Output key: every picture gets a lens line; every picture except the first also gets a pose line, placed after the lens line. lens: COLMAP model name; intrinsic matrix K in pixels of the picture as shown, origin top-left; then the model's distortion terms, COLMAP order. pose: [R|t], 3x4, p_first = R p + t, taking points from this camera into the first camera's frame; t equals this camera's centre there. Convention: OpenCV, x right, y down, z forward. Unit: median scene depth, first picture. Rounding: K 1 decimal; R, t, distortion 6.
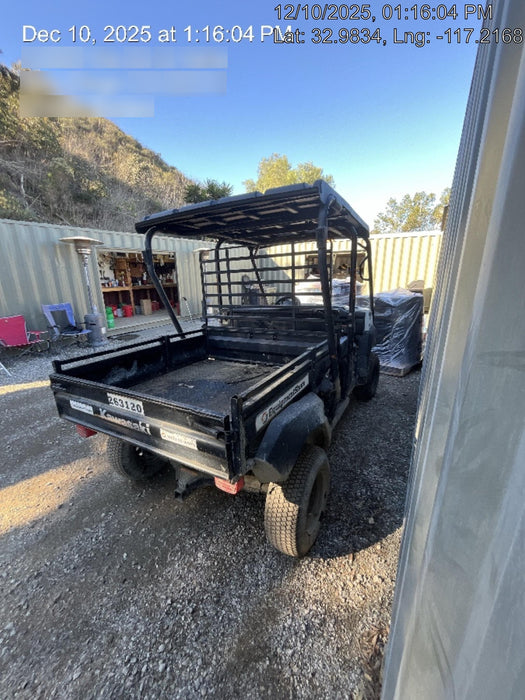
lens RADIAL K [[280.1, 0, 255.1], [0, 280.1, 349.7], [0, 0, 1]] dist [-0.000950, -0.003222]
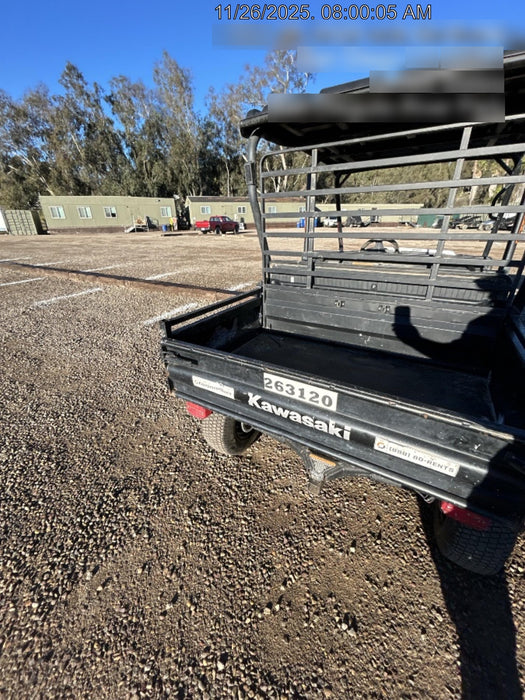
lens RADIAL K [[280.1, 0, 255.1], [0, 280.1, 349.7], [0, 0, 1]] dist [-0.000950, -0.003222]
pose [[0.999108, 0.037672, -0.019060, -0.536773], [-0.033530, 0.982350, 0.184020, -0.028869], [0.025656, -0.183217, 0.982738, 0.325204]]
